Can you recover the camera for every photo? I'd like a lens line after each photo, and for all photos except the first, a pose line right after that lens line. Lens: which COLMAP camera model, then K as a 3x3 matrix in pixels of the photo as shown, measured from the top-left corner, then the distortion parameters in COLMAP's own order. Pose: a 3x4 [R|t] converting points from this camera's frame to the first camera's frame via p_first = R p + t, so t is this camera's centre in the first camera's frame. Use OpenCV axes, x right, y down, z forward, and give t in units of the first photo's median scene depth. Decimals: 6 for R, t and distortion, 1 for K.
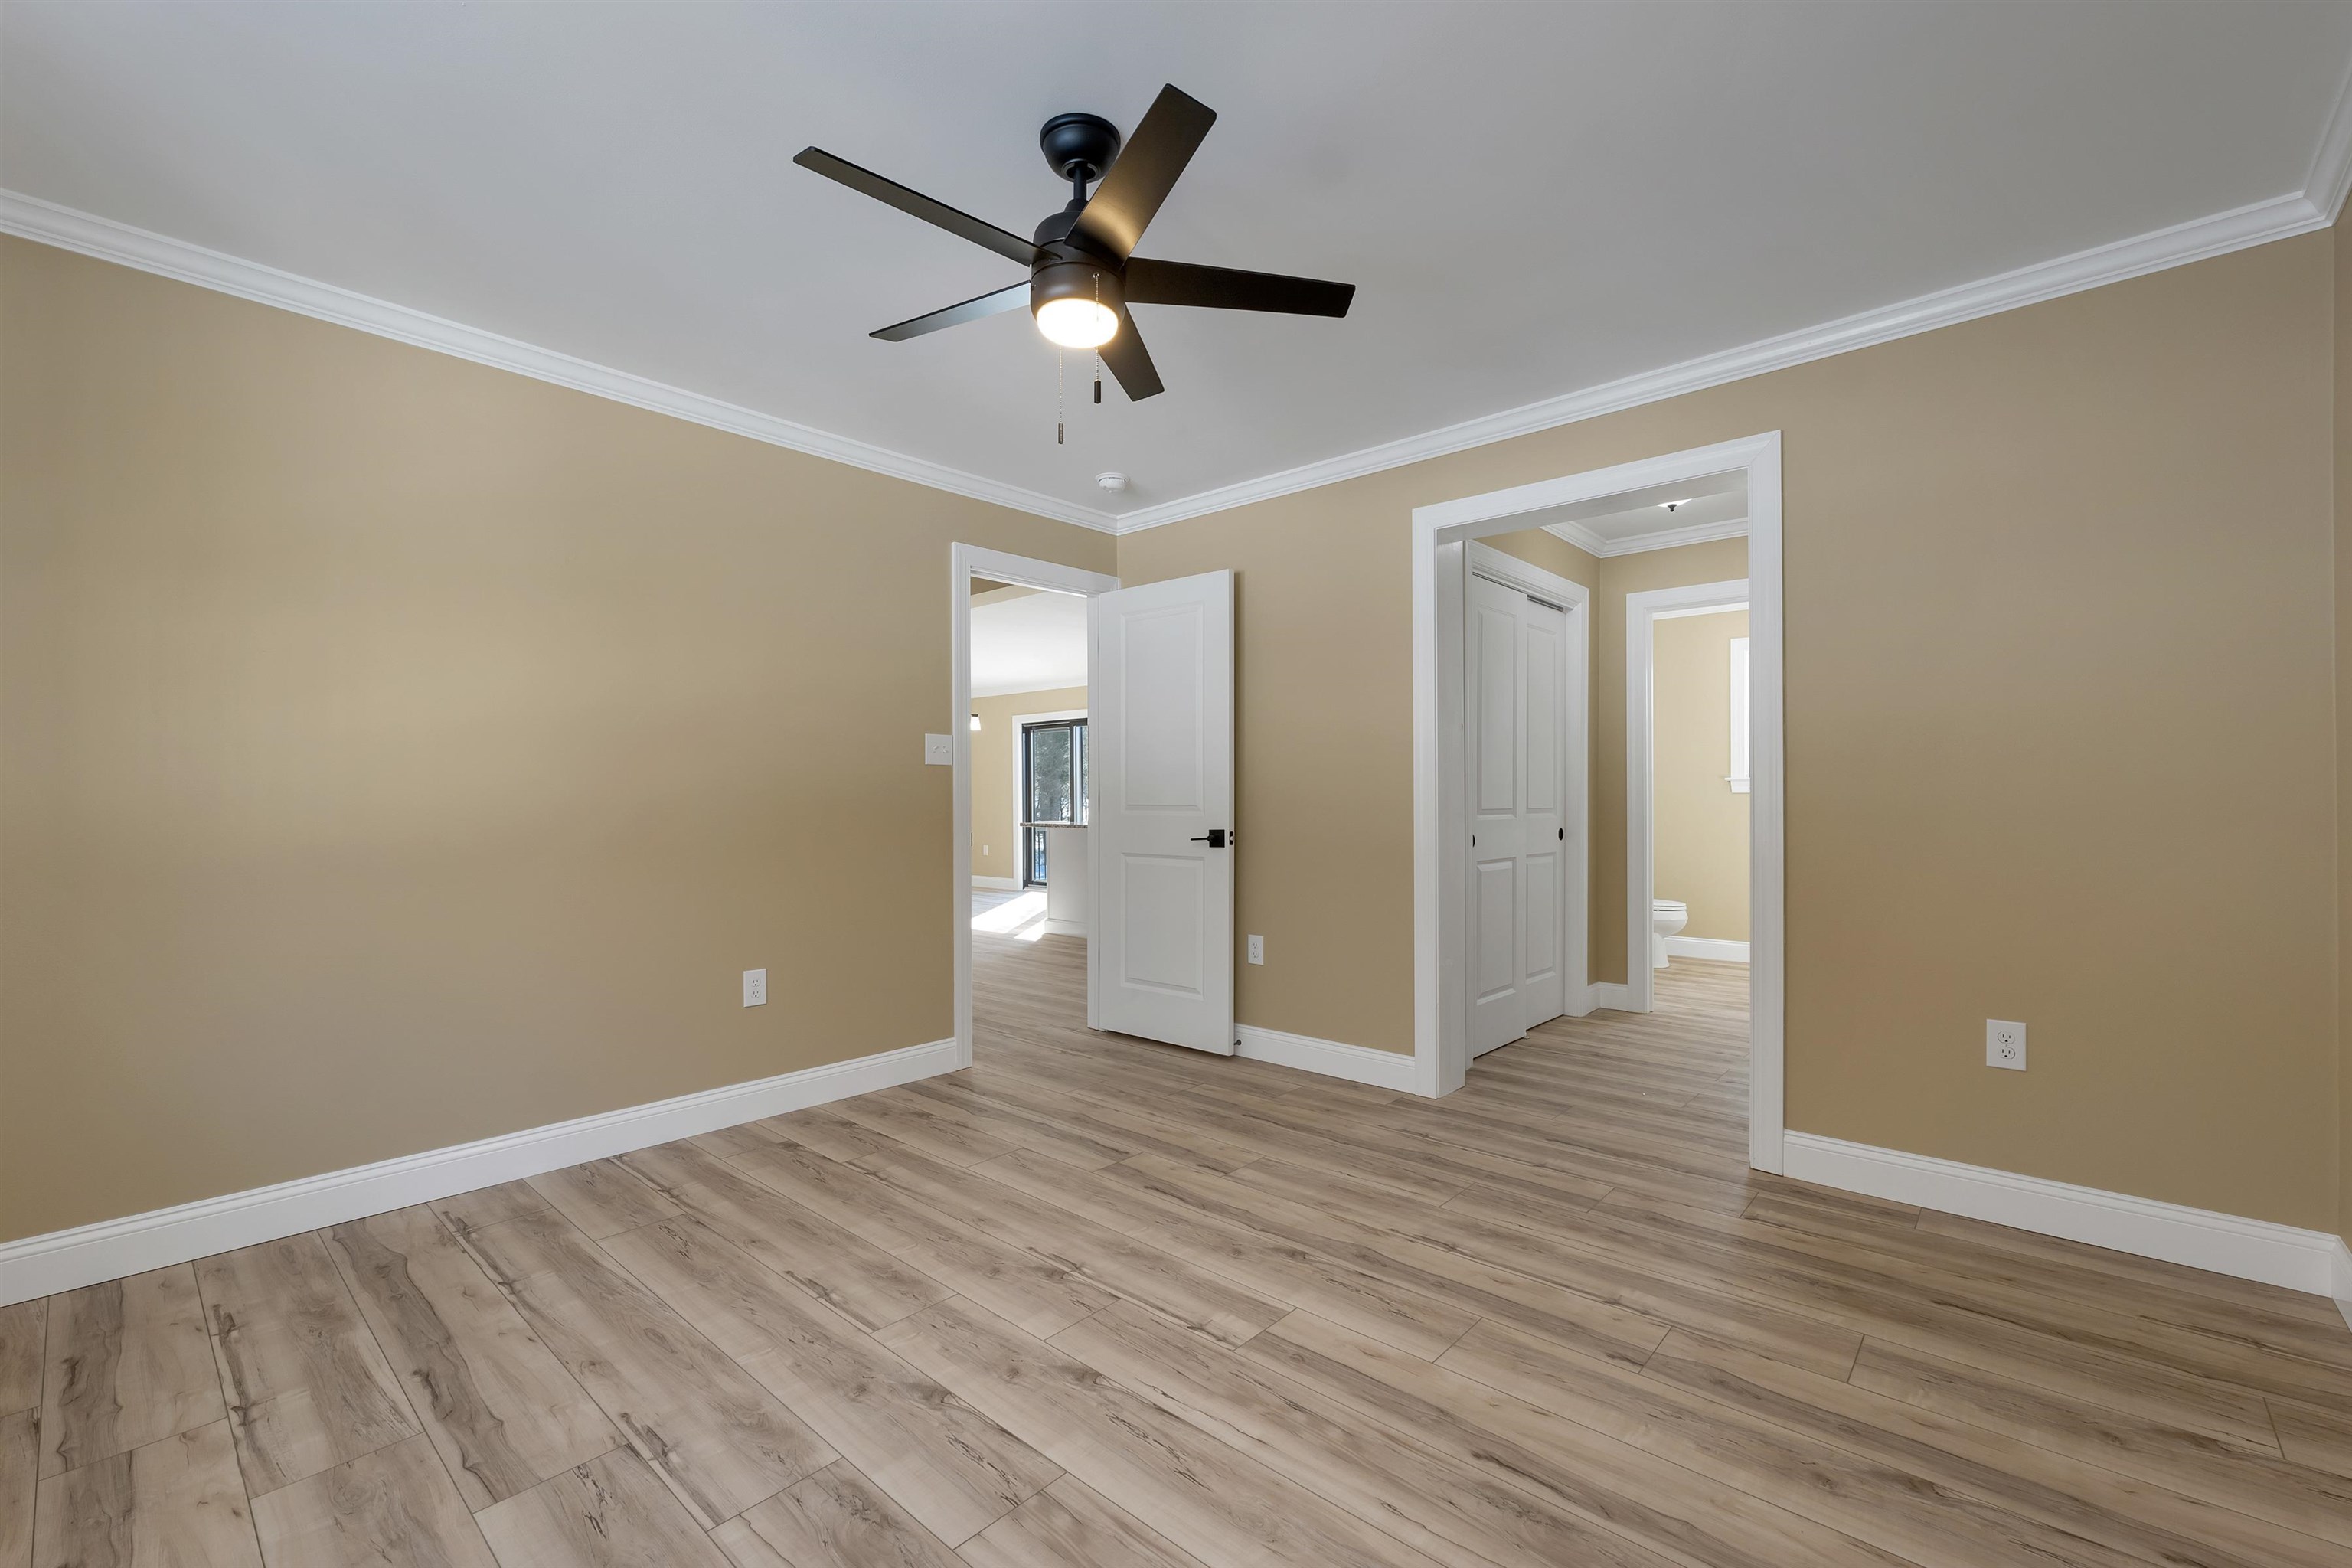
lens RADIAL K [[981.8, 0, 1168.4], [0, 981.8, 798.6], [0, 0, 1]] dist [0.001838, -0.000047]
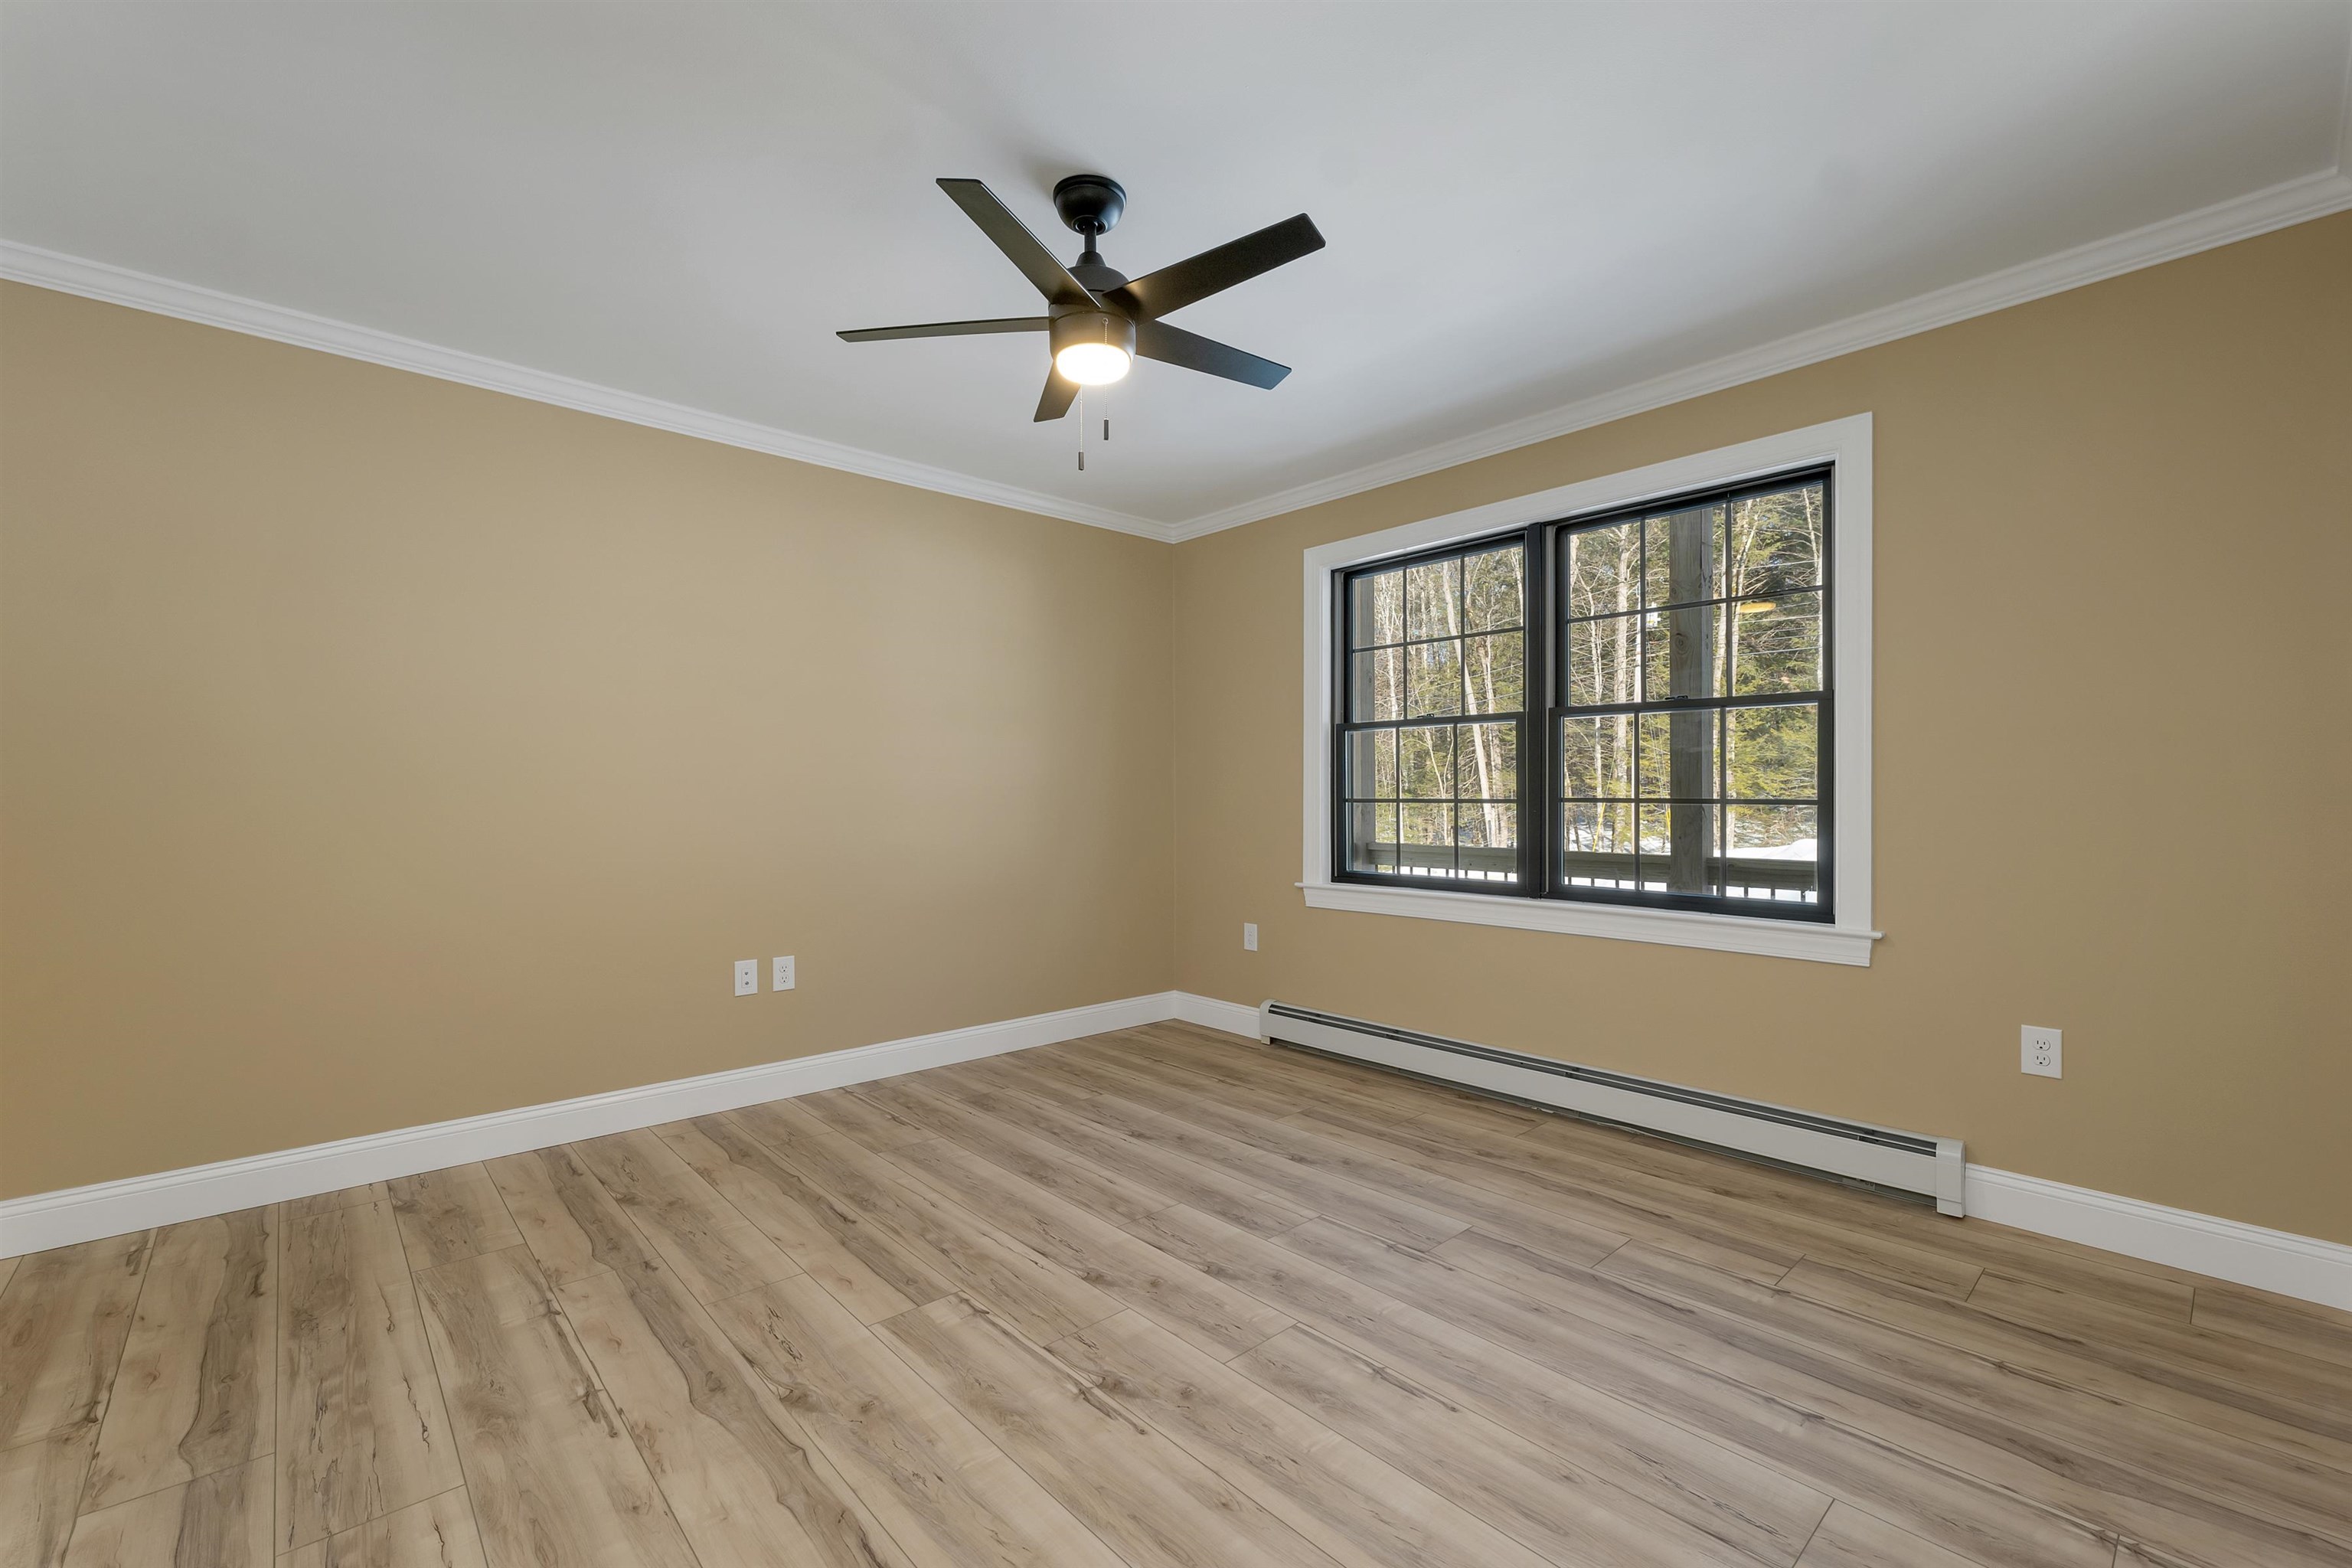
lens RADIAL K [[981.8, 0, 1168.4], [0, 981.8, 798.6], [0, 0, 1]] dist [0.001838, -0.000047]
pose [[-0.994419, 0.005679, 0.105354, -0.257071], [0.005900, 0.999981, 0.001784, 0.001070], [-0.105342, 0.002395, -0.994433, 1.850583]]
